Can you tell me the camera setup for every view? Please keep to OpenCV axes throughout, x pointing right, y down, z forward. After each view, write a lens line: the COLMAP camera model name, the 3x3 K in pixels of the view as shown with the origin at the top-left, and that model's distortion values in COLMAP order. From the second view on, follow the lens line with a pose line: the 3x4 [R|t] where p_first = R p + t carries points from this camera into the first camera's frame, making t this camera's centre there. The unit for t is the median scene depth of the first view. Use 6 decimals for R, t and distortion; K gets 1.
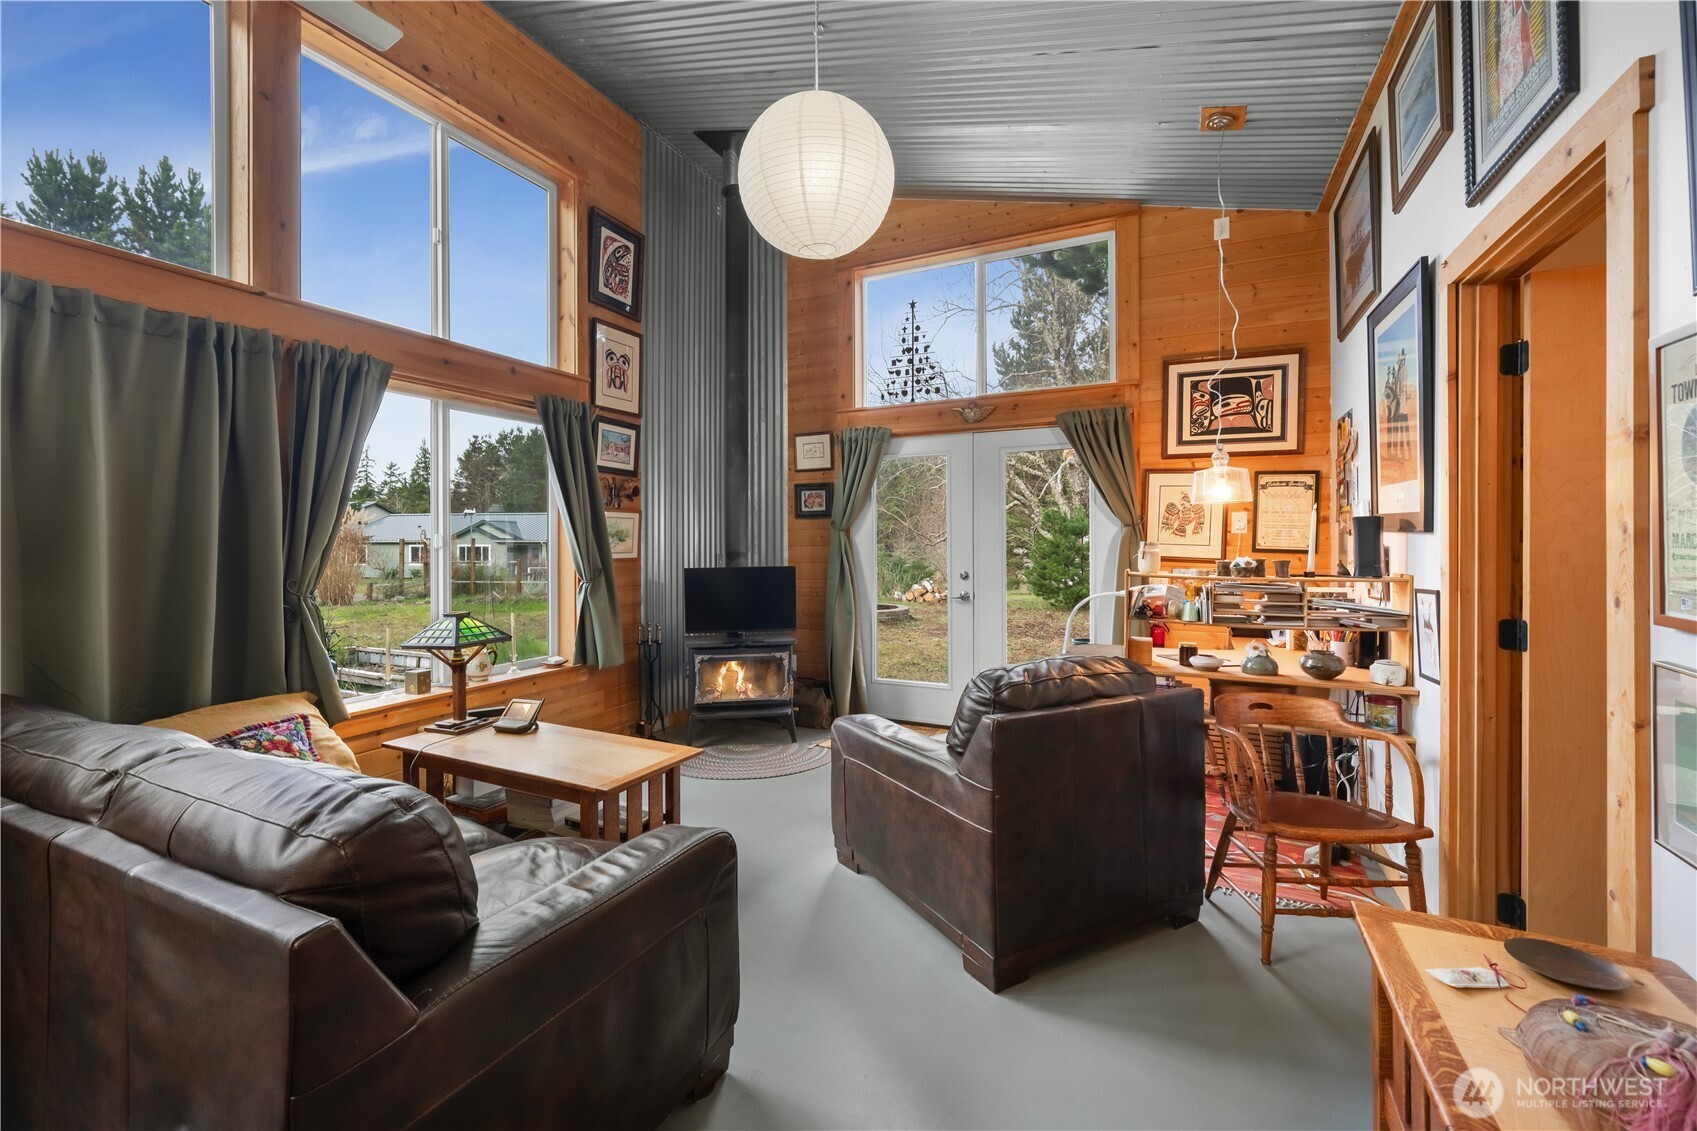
lens RADIAL K [[704.3, 0, 851.5], [0, 704.3, 545.4], [0, 0, 1]] dist [0.000173, -0.000109]
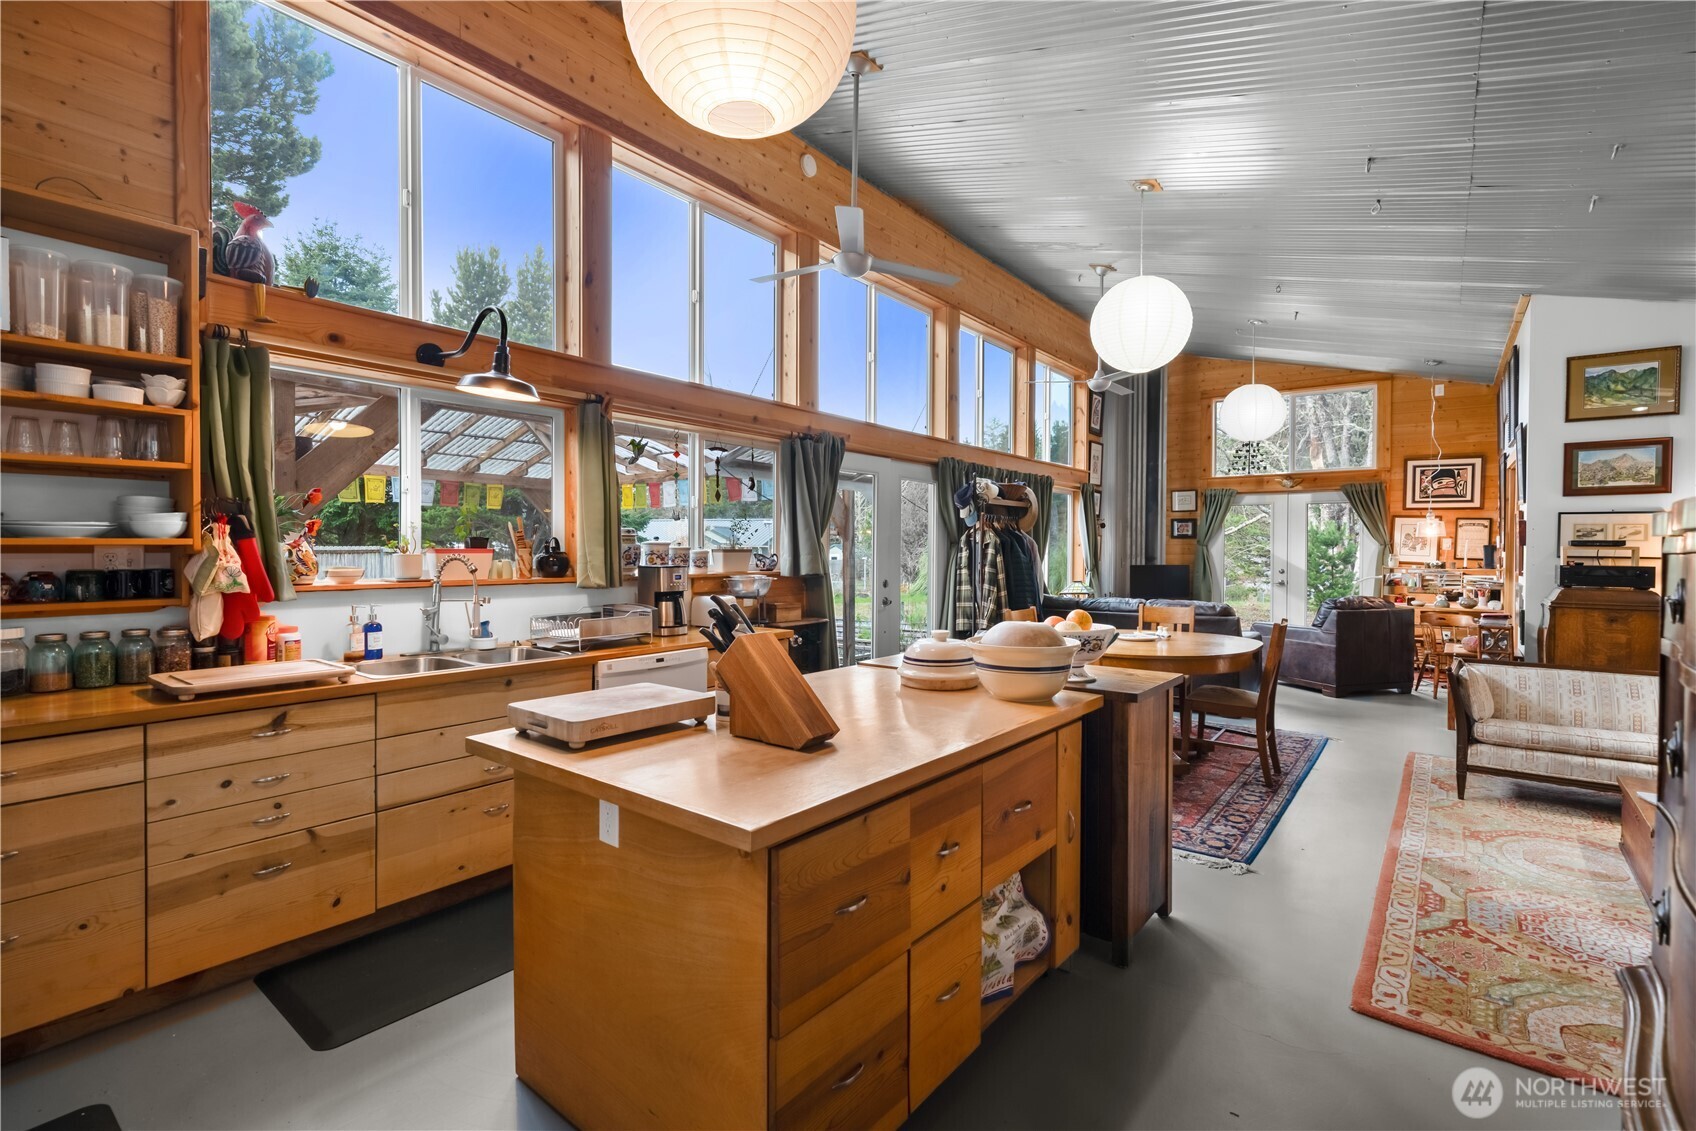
lens RADIAL K [[791.9, 0, 868.8], [0, 791.9, 559.8], [0, 0, 1]] dist [0.005461, 0.000932]
pose [[0.981782, 0.009506, -0.189774, -0.563065], [-0.007467, 0.999907, 0.011454, -0.002774], [0.189865, -0.009829, 0.981761, -1.370372]]
